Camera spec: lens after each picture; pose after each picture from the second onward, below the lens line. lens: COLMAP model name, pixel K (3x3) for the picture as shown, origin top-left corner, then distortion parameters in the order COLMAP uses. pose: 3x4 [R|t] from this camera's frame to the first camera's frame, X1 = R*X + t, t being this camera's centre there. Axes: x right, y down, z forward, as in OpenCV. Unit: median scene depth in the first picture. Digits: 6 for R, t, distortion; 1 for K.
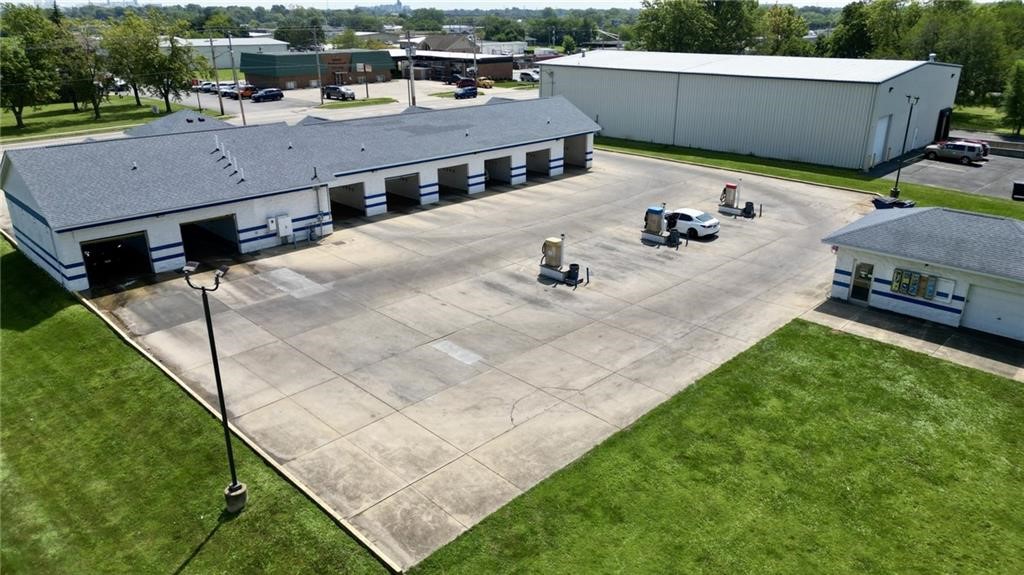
lens RADIAL K [[720.8, 0, 512.0], [0, 720.8, 287.5], [0, 0, 1]] dist [0.081834, -0.090665]
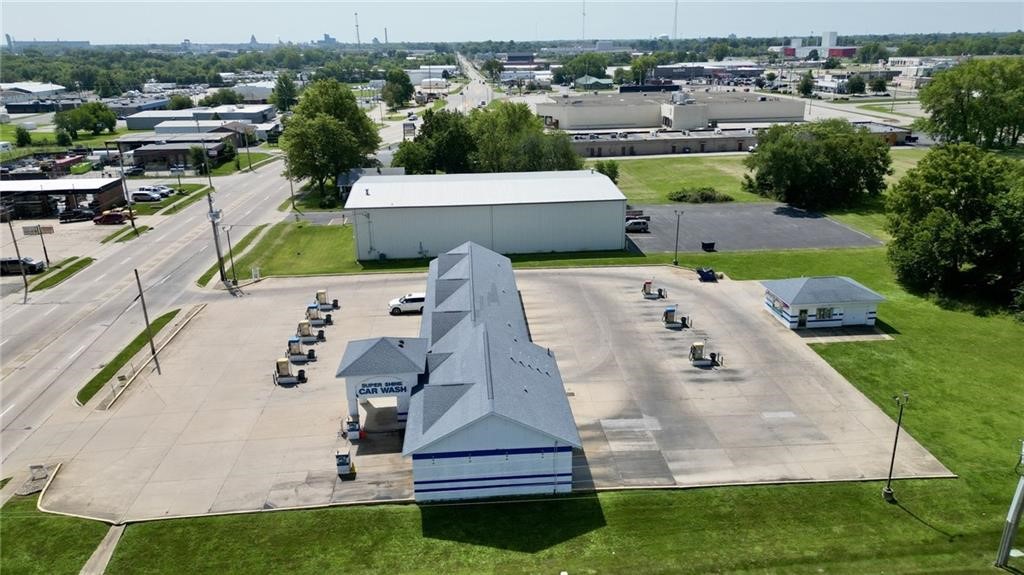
lens RADIAL K [[720.8, 0, 512.0], [0, 720.8, 287.5], [0, 0, 1]] dist [0.081834, -0.090665]
pose [[0.648936, -0.253679, 0.717307, -1.626825], [0.282224, 0.955778, 0.082691, -0.523955], [-0.706563, 0.148779, 0.691833, 0.102371]]
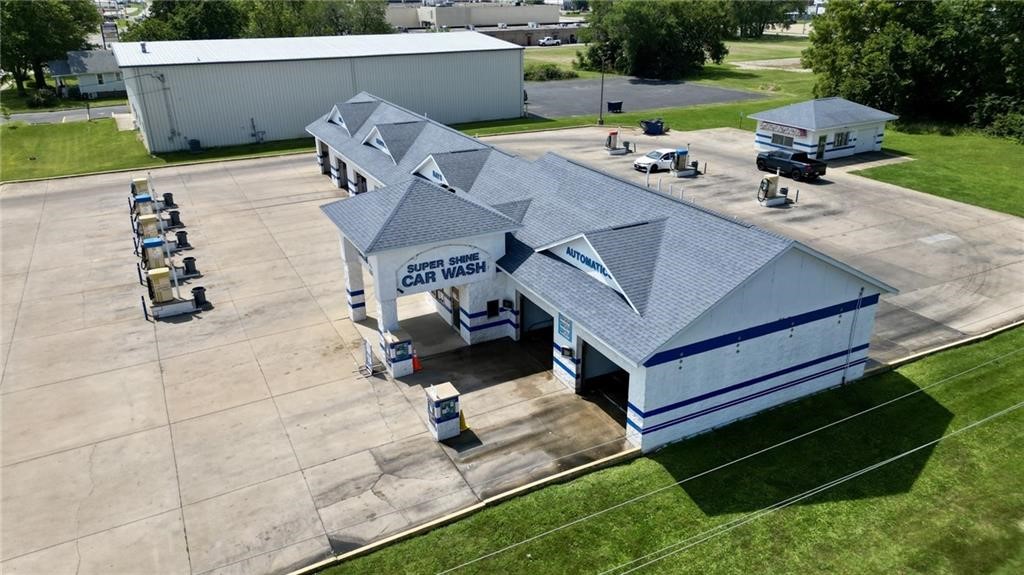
lens RADIAL K [[720.8, 0, 512.0], [0, 720.8, 287.5], [0, 0, 1]] dist [0.081834, -0.090665]
pose [[0.290738, -0.370706, 0.882070, -1.433254], [0.343134, 0.900968, 0.265548, -0.433109], [-0.893157, 0.225463, 0.389148, 1.070142]]
